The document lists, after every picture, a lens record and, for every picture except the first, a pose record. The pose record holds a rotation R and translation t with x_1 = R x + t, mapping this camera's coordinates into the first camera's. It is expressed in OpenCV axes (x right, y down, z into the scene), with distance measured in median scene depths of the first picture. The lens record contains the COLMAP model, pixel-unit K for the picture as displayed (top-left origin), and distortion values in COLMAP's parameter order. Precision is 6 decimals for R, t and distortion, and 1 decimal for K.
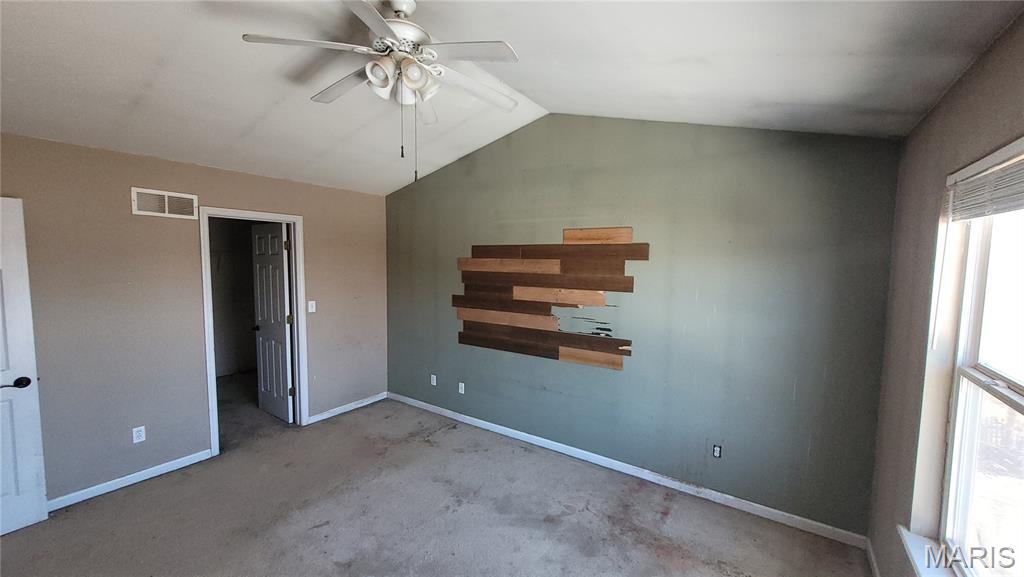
lens RADIAL K [[398.9, 0, 512.2], [0, 398.9, 291.5], [0, 0, 1]] dist [0.000209, -0.000048]
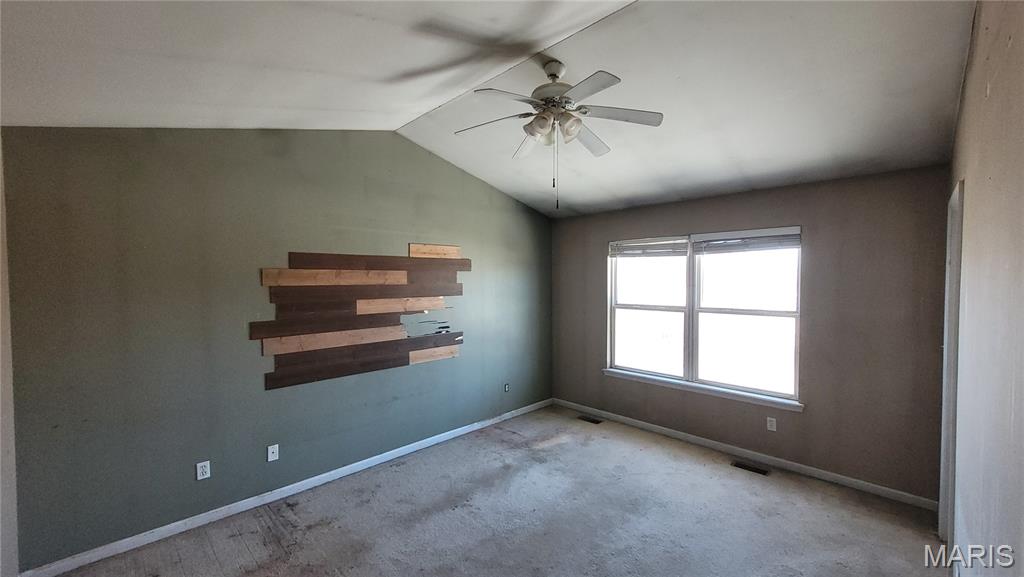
lens RADIAL K [[403.7, 0, 513.1], [0, 403.7, 291.3], [0, 0, 1]] dist [0.001814, -0.000045]
pose [[0.185431, -0.046966, 0.981534, -0.906058], [0.083071, 0.996031, 0.031965, -0.036698], [-0.979140, 0.075610, 0.188597, 0.527185]]
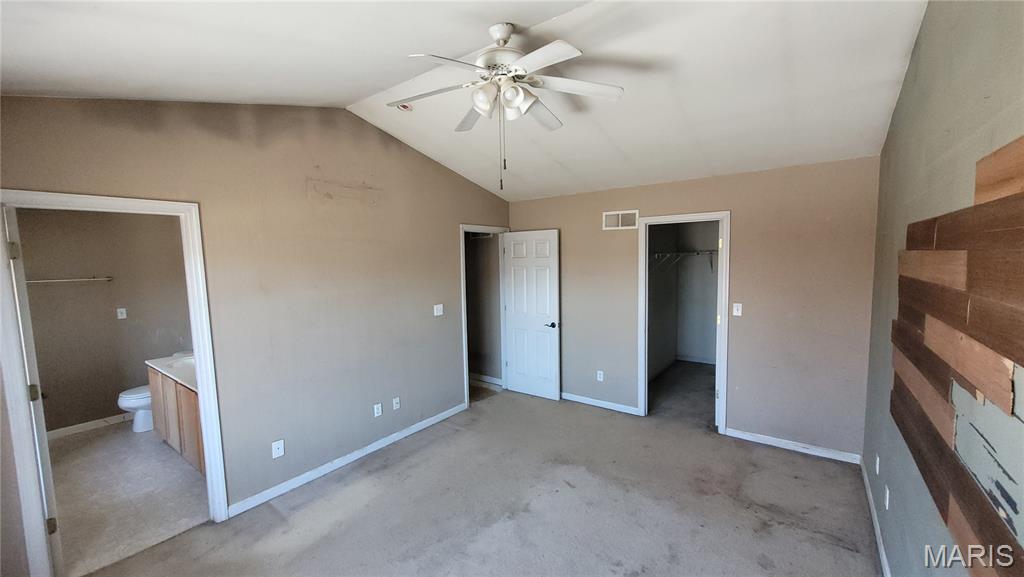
lens RADIAL K [[398.3, 0, 513.5], [0, 398.3, 291.7], [0, 0, 1]] dist [0.010088, 0.000038]
pose [[-0.046607, 0.072822, -0.996255, 0.497285], [-0.057969, 0.995461, 0.075475, -0.048632], [0.997230, 0.061269, -0.042174, 0.631697]]
